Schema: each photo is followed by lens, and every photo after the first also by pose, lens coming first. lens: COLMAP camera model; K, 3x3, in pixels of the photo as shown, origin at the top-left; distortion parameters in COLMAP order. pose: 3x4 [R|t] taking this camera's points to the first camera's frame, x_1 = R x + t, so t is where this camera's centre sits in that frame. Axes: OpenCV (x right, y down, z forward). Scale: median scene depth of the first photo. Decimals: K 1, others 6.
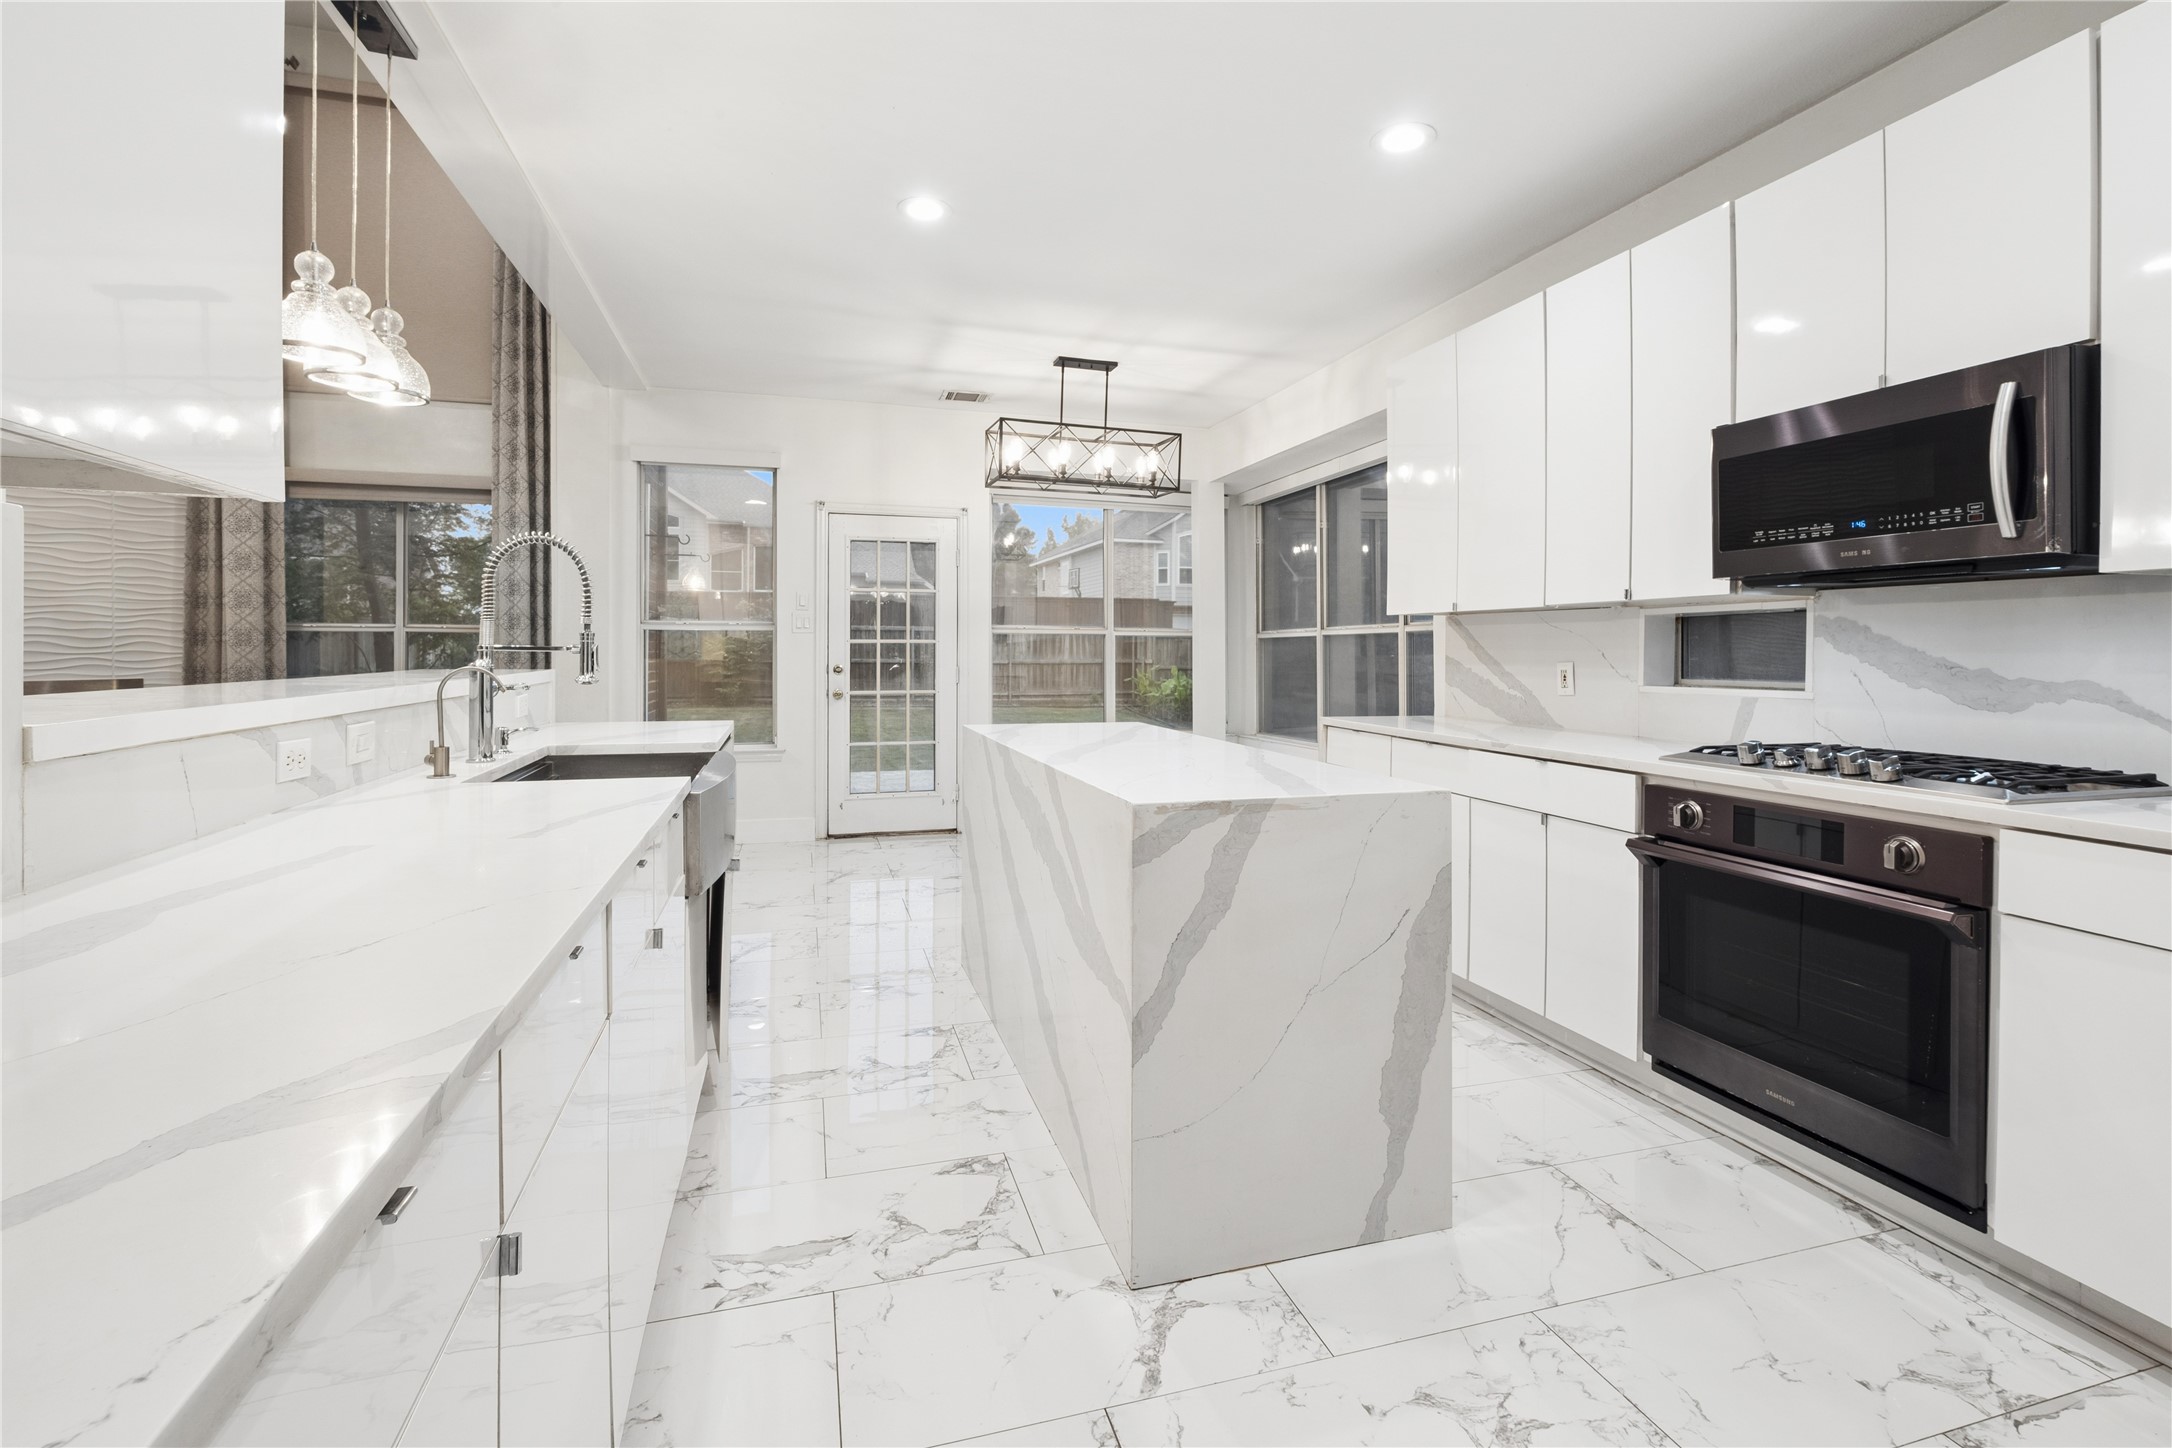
lens RADIAL K [[969.2, 0, 1083.5], [0, 969.2, 649.5], [0, 0, 1]] dist [-0.003323, -0.000407]
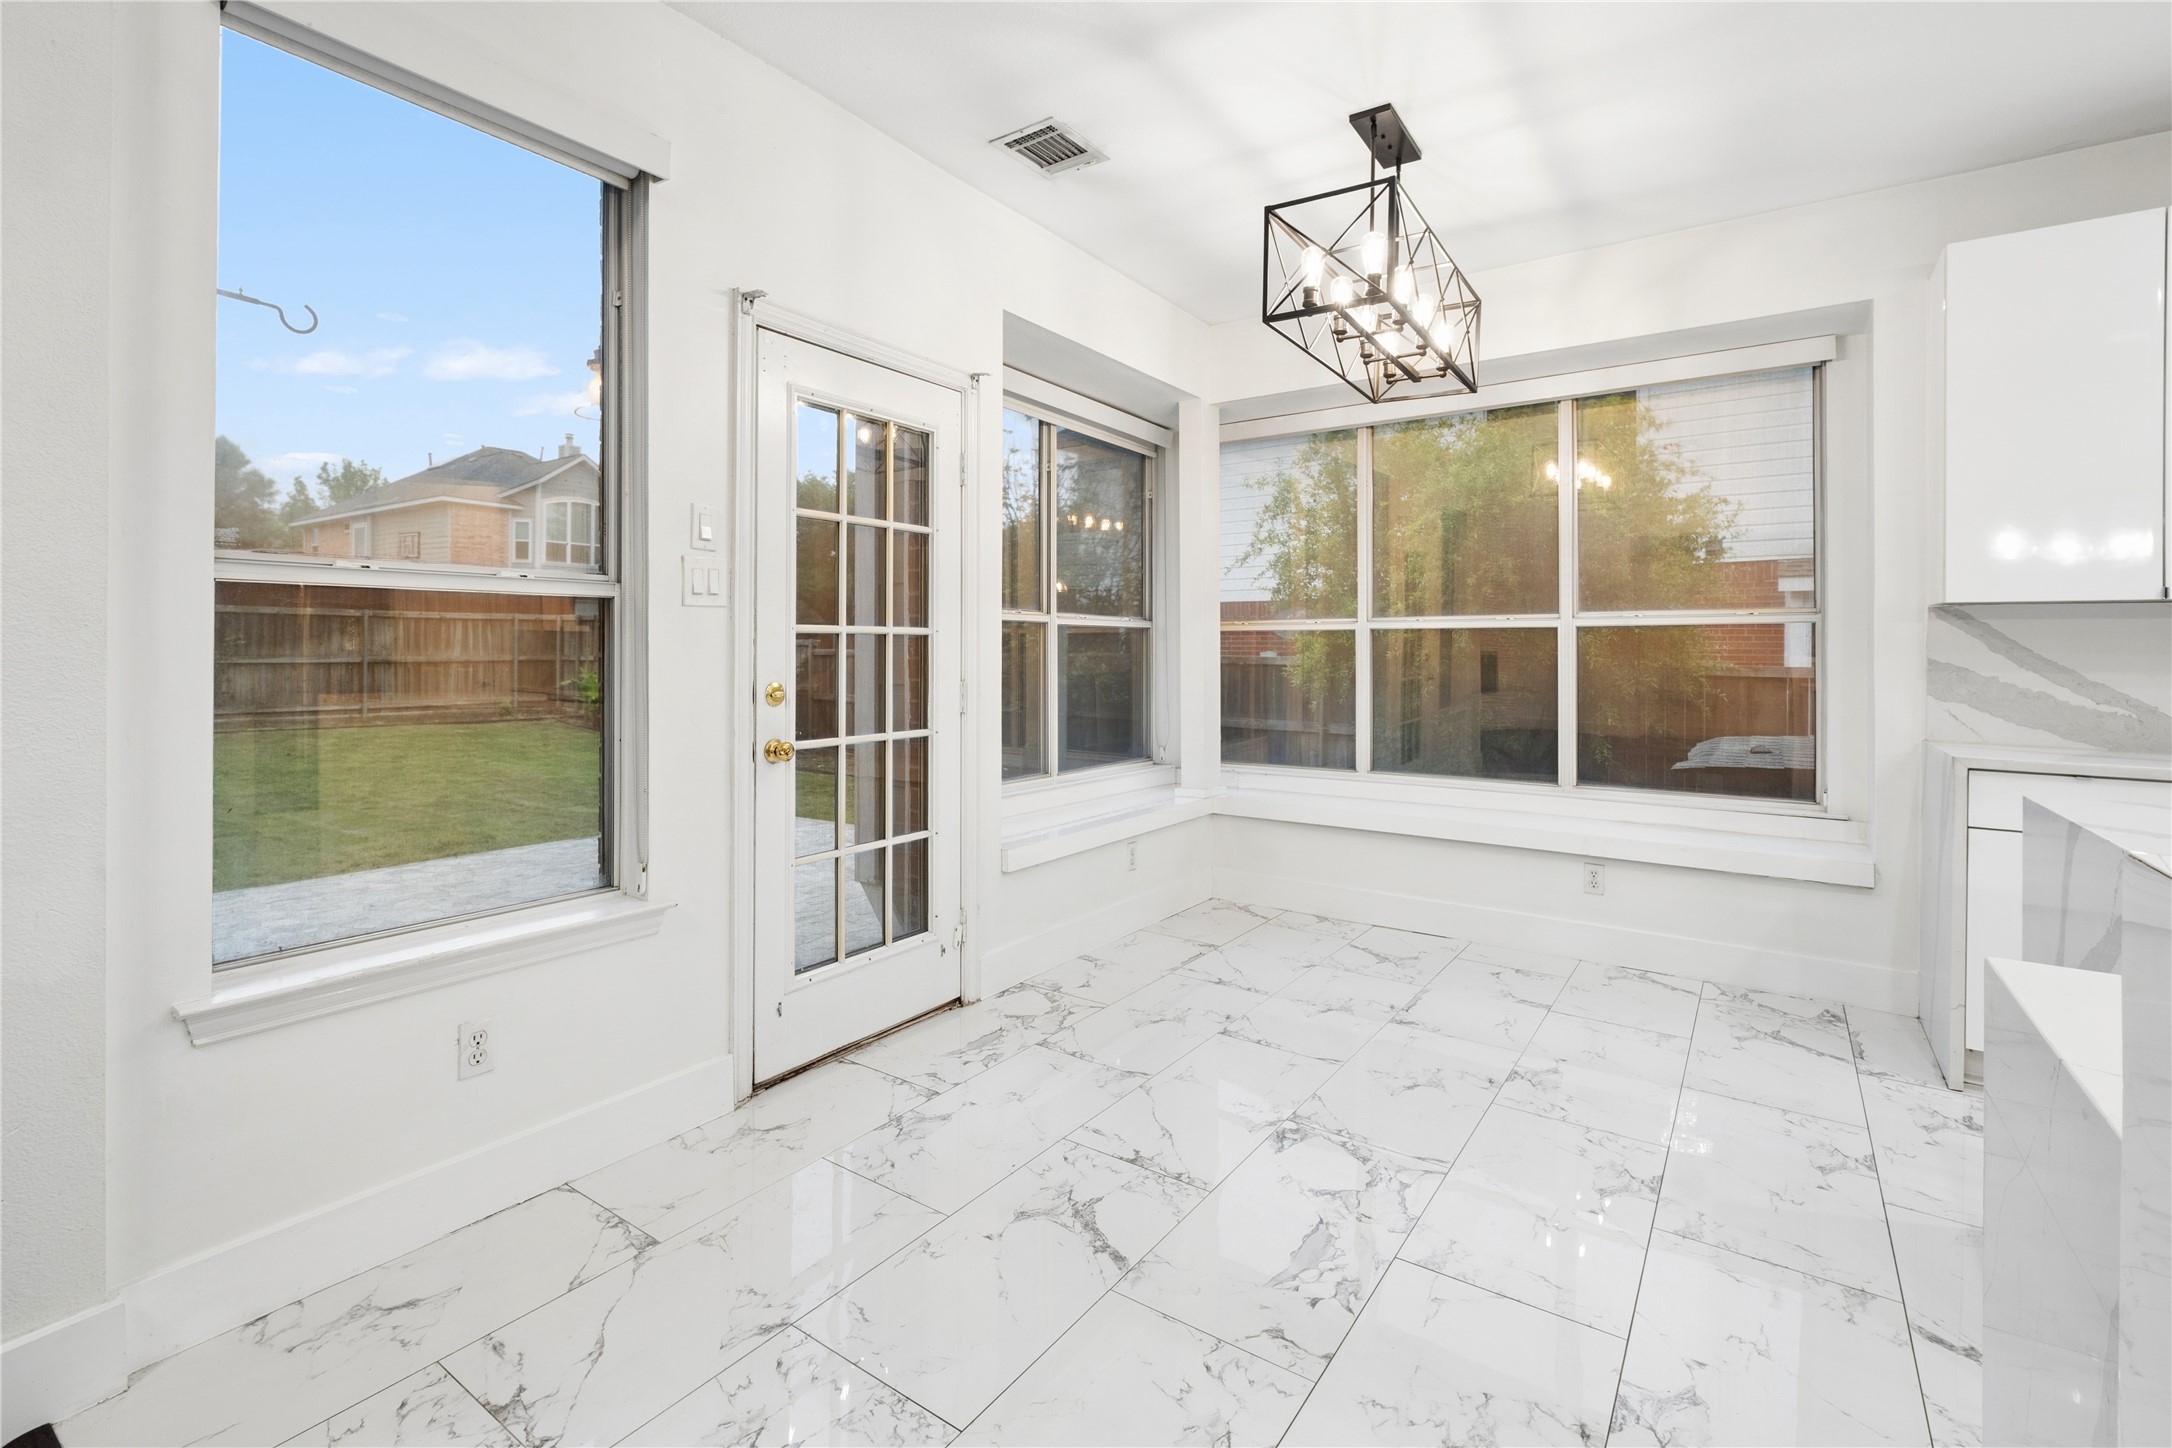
lens RADIAL K [[973.5, 0, 1081.1], [0, 973.5, 641.6], [0, 0, 1]] dist [-0.005497, -0.000623]
pose [[0.780070, 0.004541, 0.625676, -0.488950], [-0.004046, 0.999989, -0.002213, -0.002451], [-0.625679, -0.000805, 0.780080, 0.677494]]
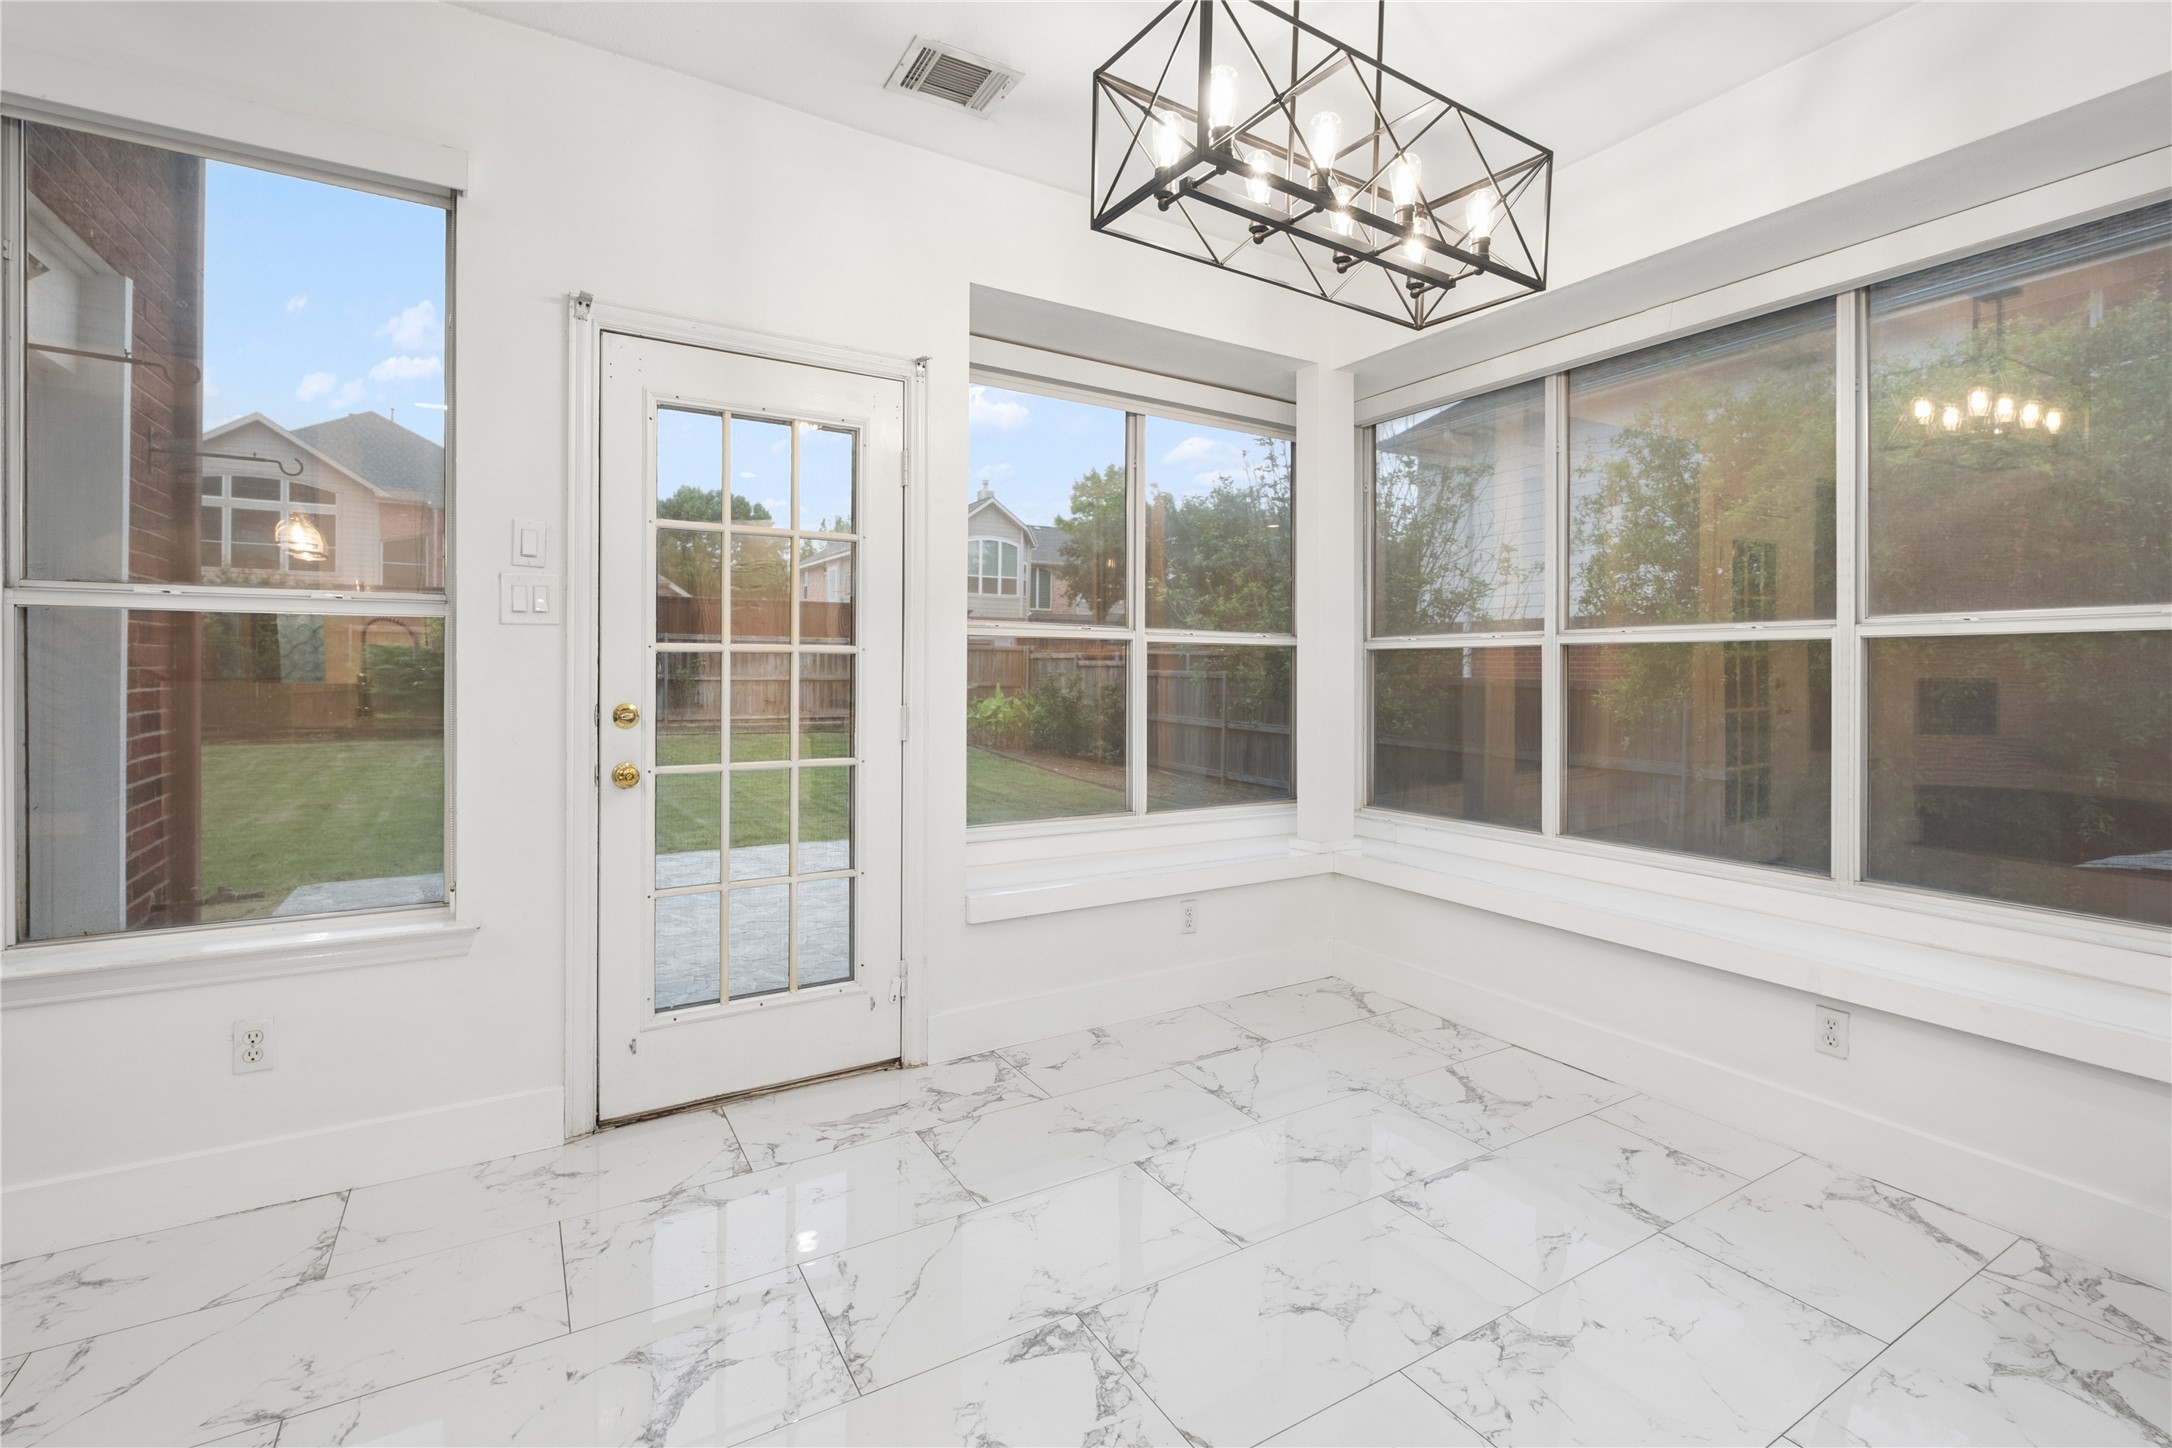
lens RADIAL K [[958.8, 0, 1081.3], [0, 958.8, 668.1], [0, 0, 1]] dist [-0.004644, -0.000788]
pose [[0.967067, 0.003528, 0.254497, -0.199041], [-0.004906, 0.999977, 0.004780, -0.002432], [-0.254474, -0.005872, 0.967062, 0.655301]]
